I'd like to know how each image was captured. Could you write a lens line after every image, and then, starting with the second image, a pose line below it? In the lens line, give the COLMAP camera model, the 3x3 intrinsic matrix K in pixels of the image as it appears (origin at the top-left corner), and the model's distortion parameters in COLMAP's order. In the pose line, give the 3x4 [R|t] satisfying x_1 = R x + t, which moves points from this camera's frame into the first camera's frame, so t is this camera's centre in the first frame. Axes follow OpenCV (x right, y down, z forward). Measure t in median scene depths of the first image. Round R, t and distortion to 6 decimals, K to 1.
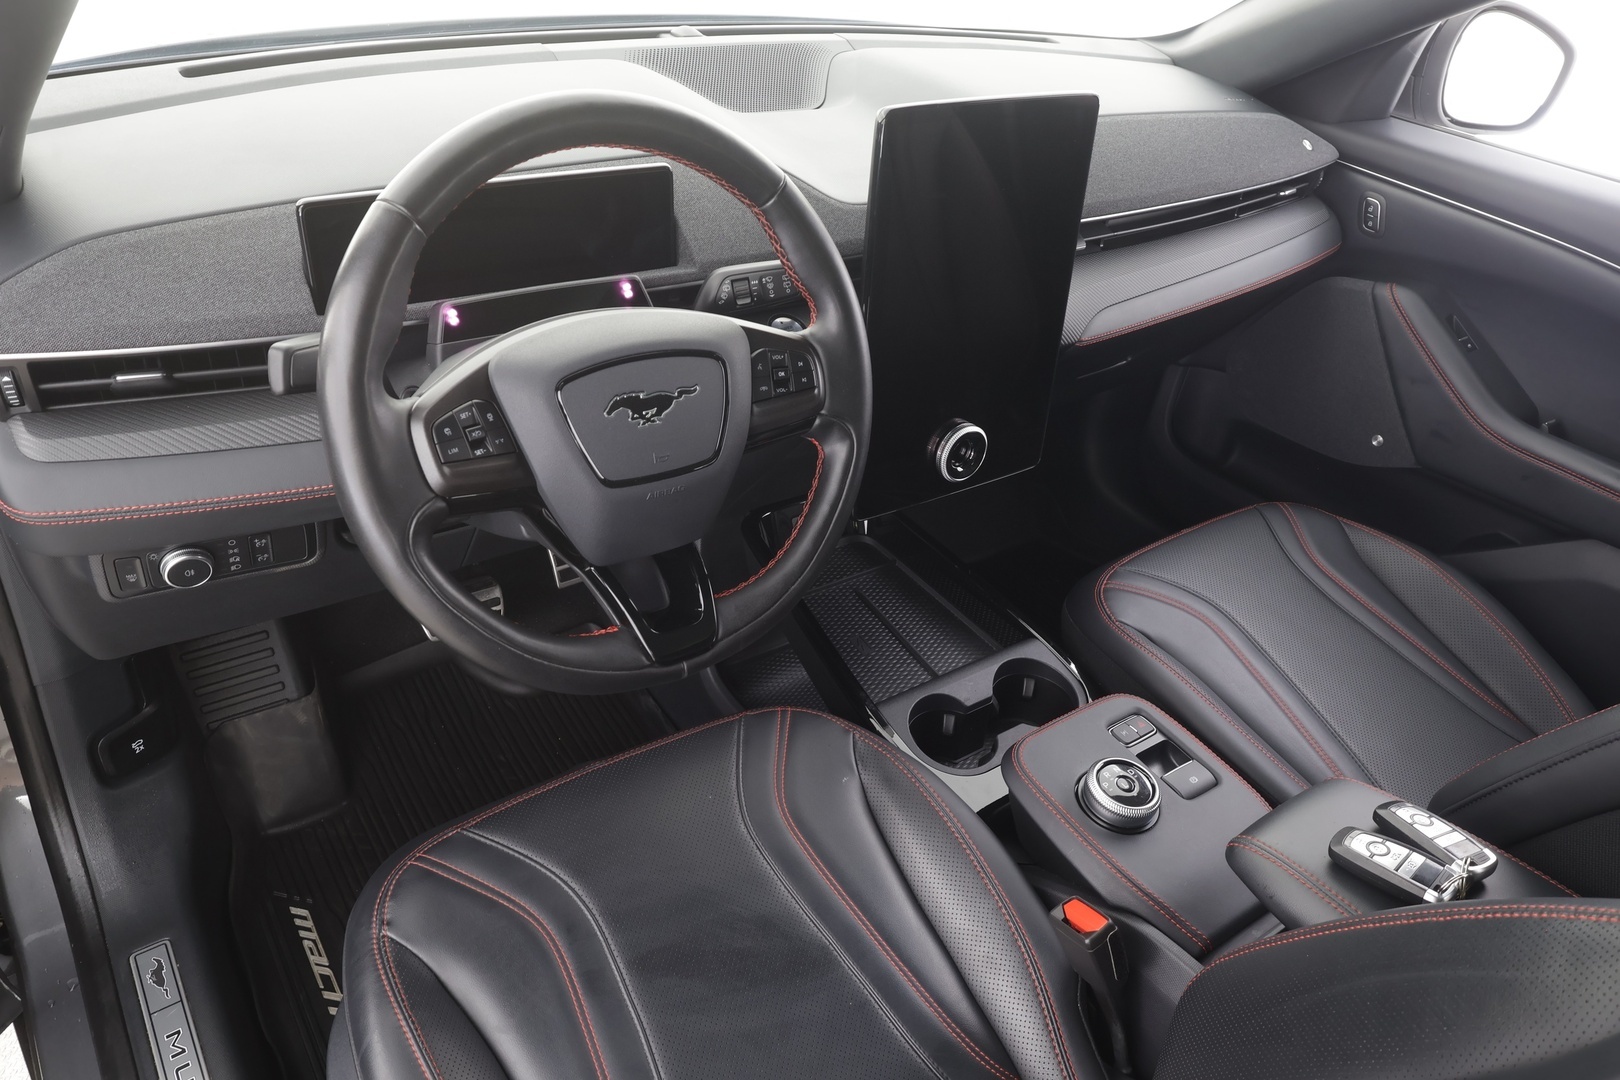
lens RADIAL K [[1181.2, 0, 811.9], [0, 1181.2, 547.5], [0, 0, 1]] dist [-0.000286, -0.000261]
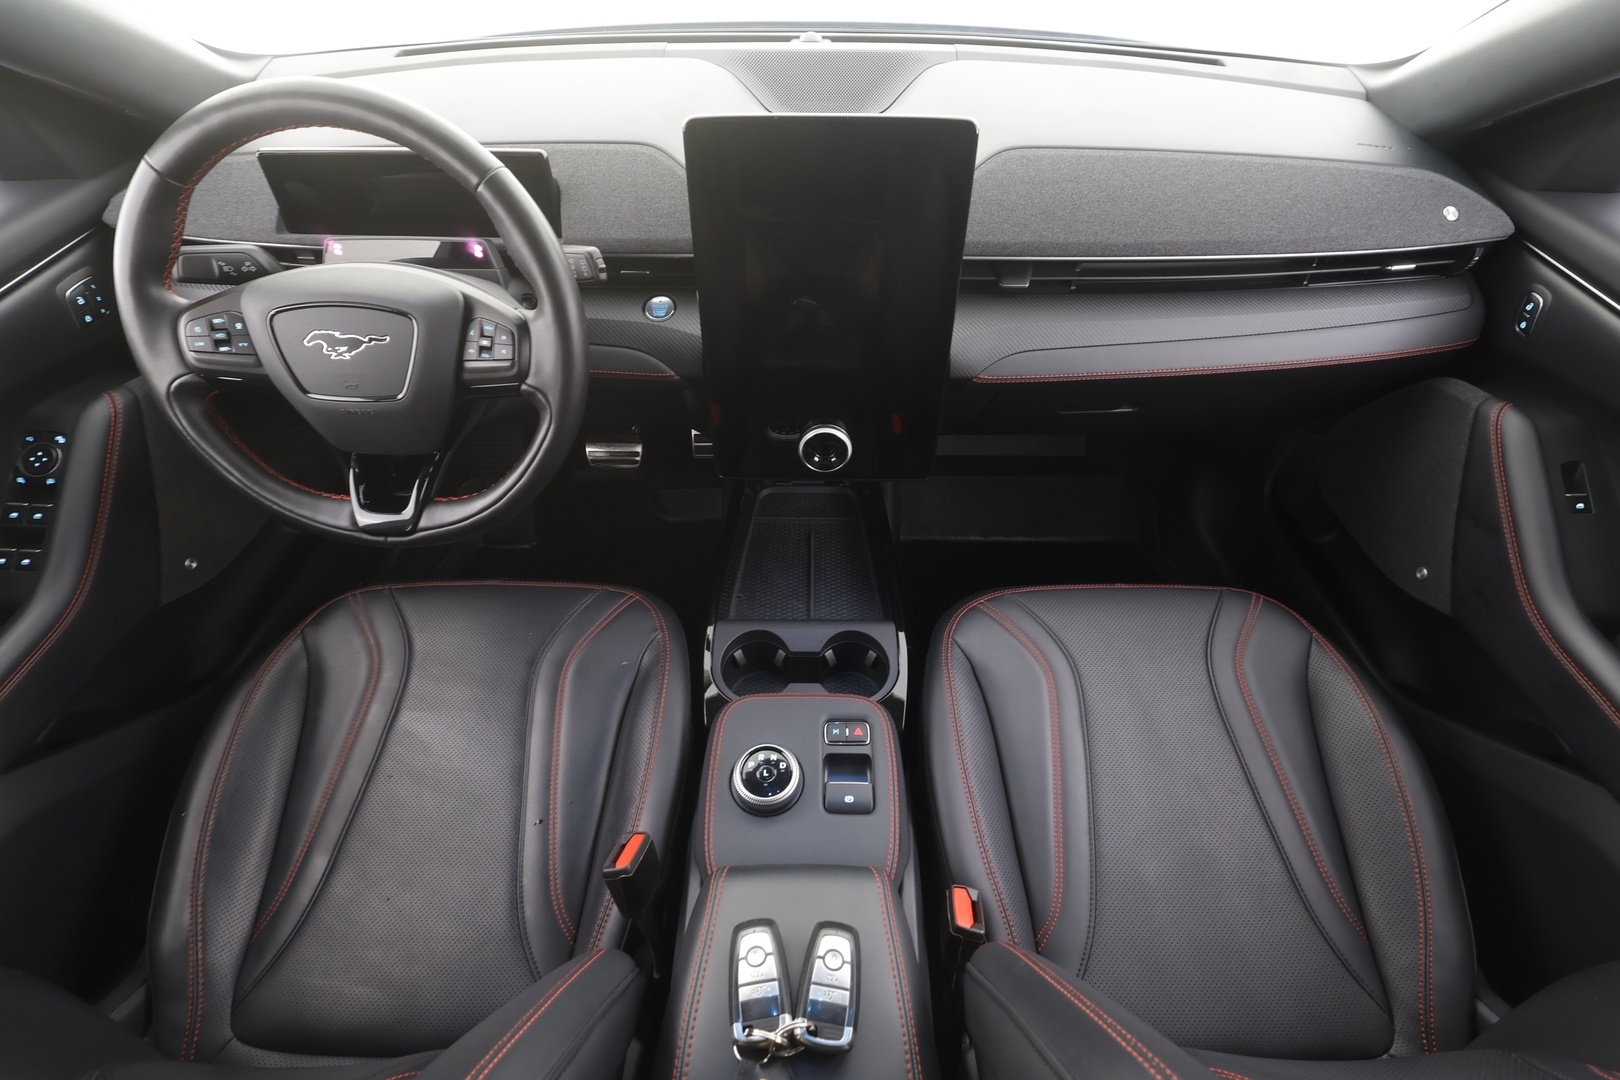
lens RADIAL K [[770.8, 0, 802.5], [0, 770.8, 546.7], [0, 0, 1]] dist [0.001133, -0.000371]
pose [[0.802731, 0.352892, -0.480718, 0.626017], [-0.265506, 0.933302, 0.241773, -0.207693], [0.533975, -0.066445, 0.842886, 0.444984]]
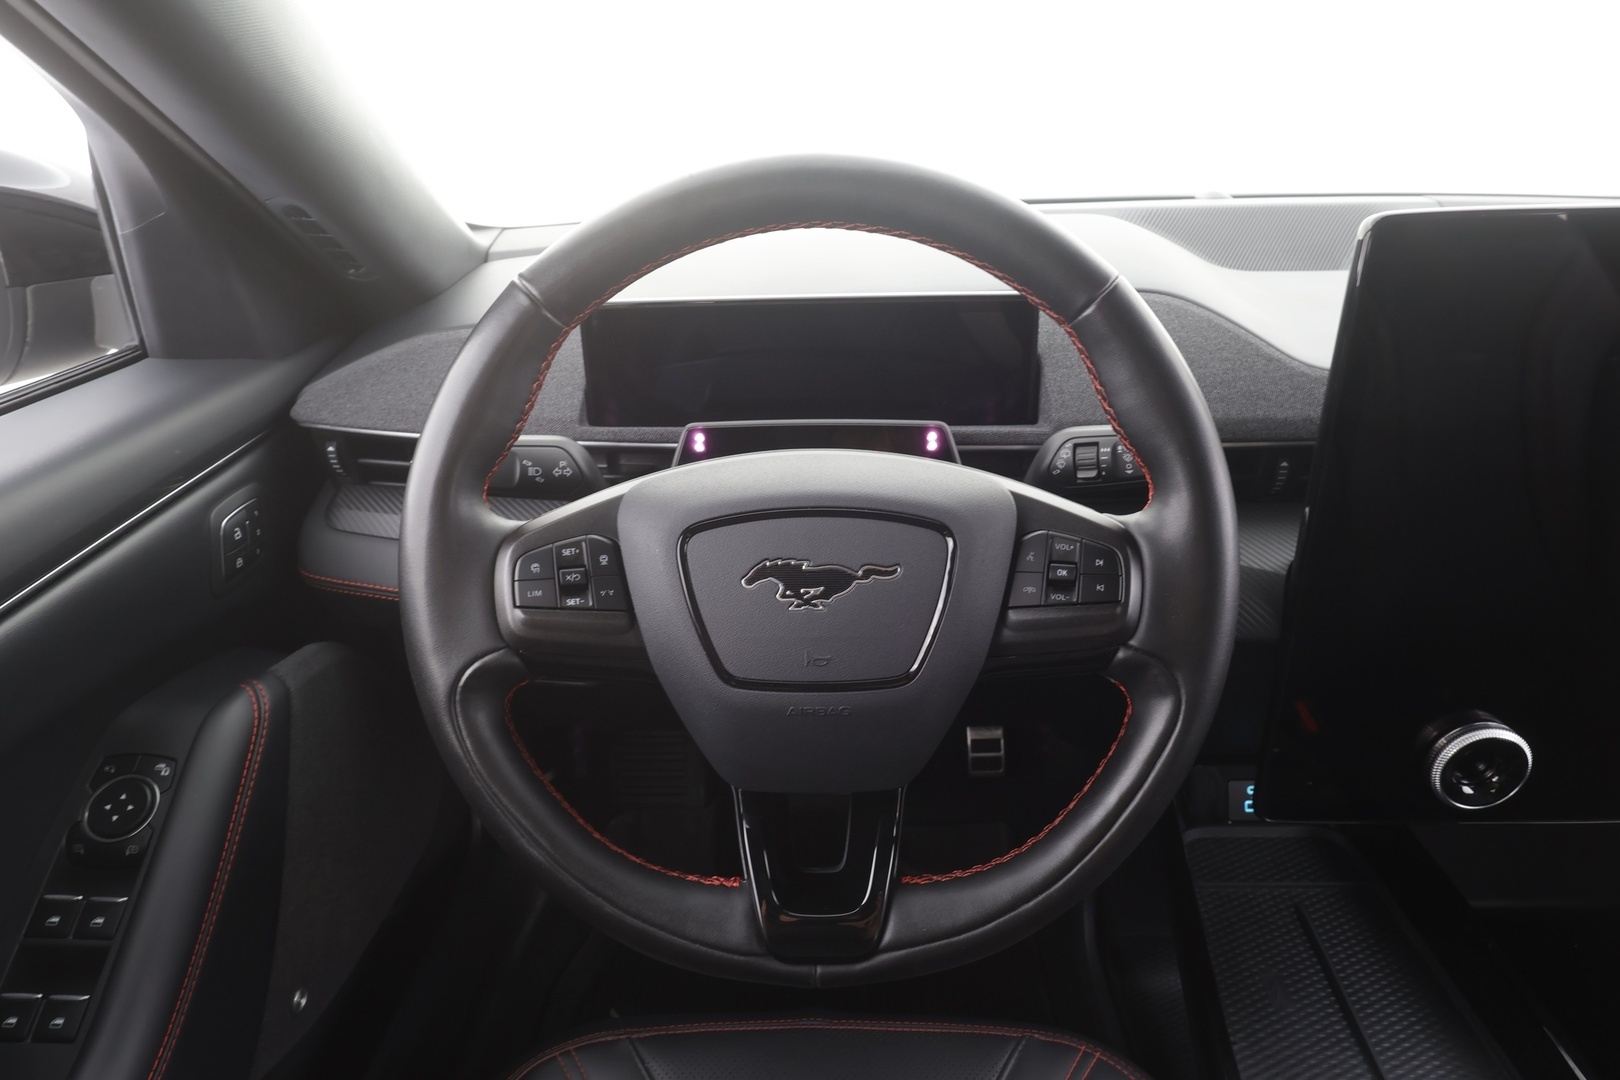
lens RADIAL K [[962.0, 0, 795.9], [0, 962.0, 533.3], [0, 0, 1]] dist [-0.001621, 0.005665]
pose [[0.796268, 0.152429, -0.585425, 0.147835], [-0.249735, 0.964251, -0.088614, -0.078543], [0.550989, 0.216761, 0.805869, 0.441670]]
